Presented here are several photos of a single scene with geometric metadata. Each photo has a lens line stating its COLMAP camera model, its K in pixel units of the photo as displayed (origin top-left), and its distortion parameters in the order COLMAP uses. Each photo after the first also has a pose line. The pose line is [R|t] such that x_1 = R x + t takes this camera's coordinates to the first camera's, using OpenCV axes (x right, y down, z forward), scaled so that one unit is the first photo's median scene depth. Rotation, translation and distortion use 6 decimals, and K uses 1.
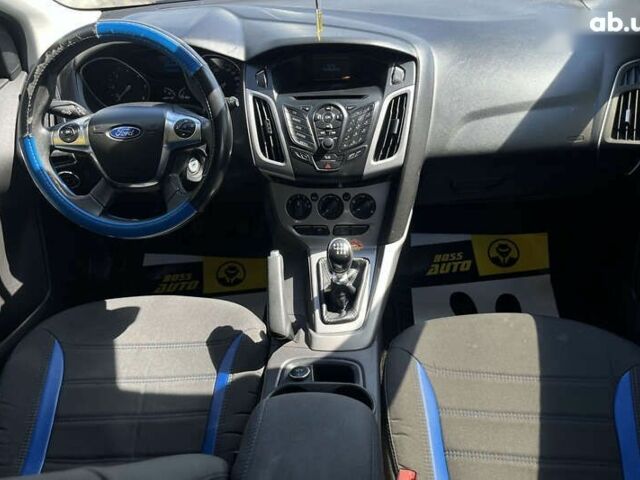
lens RADIAL K [[544.0, 0, 320.0], [0, 544.0, 240.0], [0, 0, 1]] dist [0.012778, -0.002443]
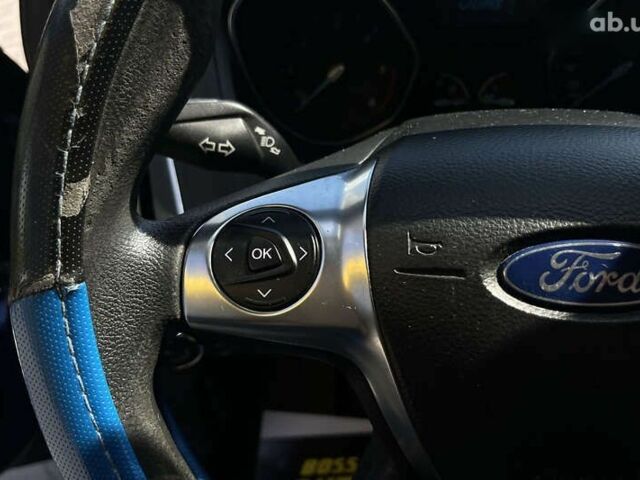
lens RADIAL K [[544.0, 0, 320.0], [0, 544.0, 240.0], [0, 0, 1]] dist [0.012778, -0.002443]
pose [[0.999768, 0.020846, -0.005332, -0.440477], [-0.020998, 0.999321, -0.030288, -0.197256], [0.004697, 0.030393, 0.999527, 0.806435]]
